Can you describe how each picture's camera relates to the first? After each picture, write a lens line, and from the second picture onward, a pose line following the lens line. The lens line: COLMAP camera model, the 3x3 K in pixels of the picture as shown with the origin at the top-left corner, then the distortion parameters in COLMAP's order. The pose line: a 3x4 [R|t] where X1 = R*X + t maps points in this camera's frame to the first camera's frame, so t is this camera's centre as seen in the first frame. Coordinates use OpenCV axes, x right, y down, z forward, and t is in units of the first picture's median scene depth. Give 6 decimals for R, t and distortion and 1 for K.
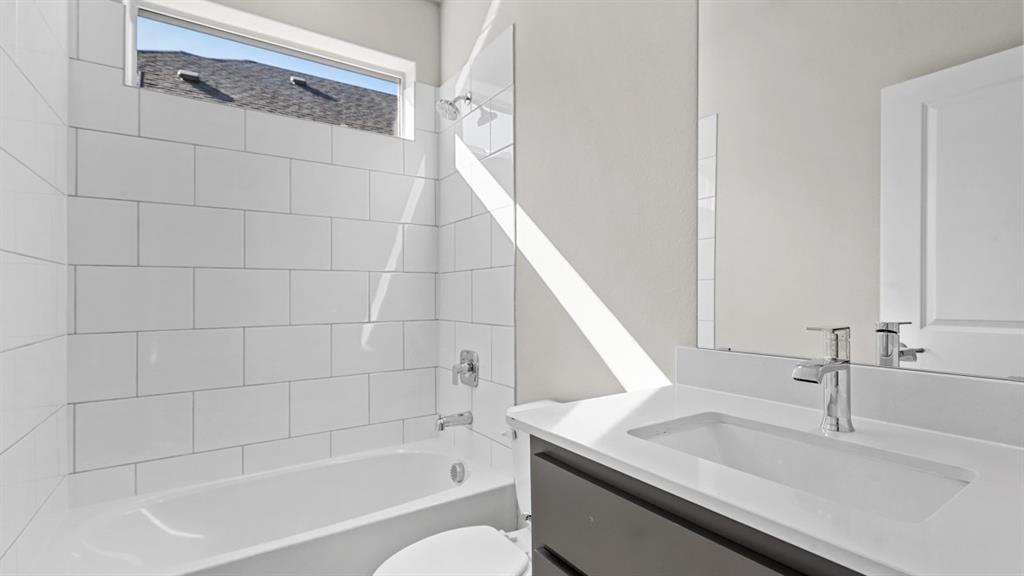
lens RADIAL K [[468.8, 0, 514.9], [0, 468.8, 292.5], [0, 0, 1]] dist [0.000066, -0.000144]
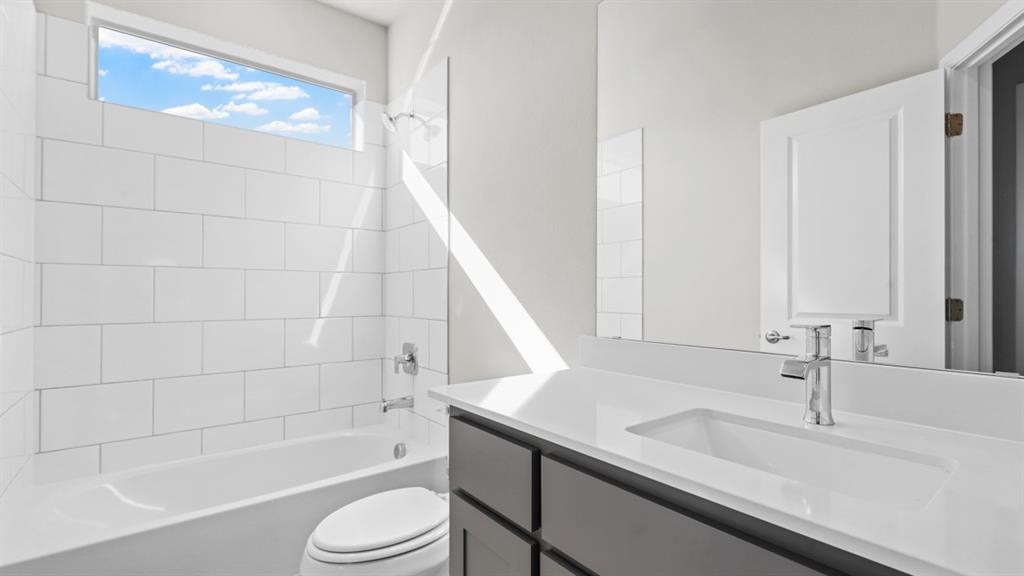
lens RADIAL K [[471.8, 0, 540.5], [0, 471.8, 292.5], [0, 0, 1]] dist [-0.000853, -0.007589]
pose [[0.997915, -0.001500, 0.064521, 0.132484], [0.001432, 0.999998, 0.001110, 0.003255], [-0.064523, -0.001015, 0.997916, -0.138033]]
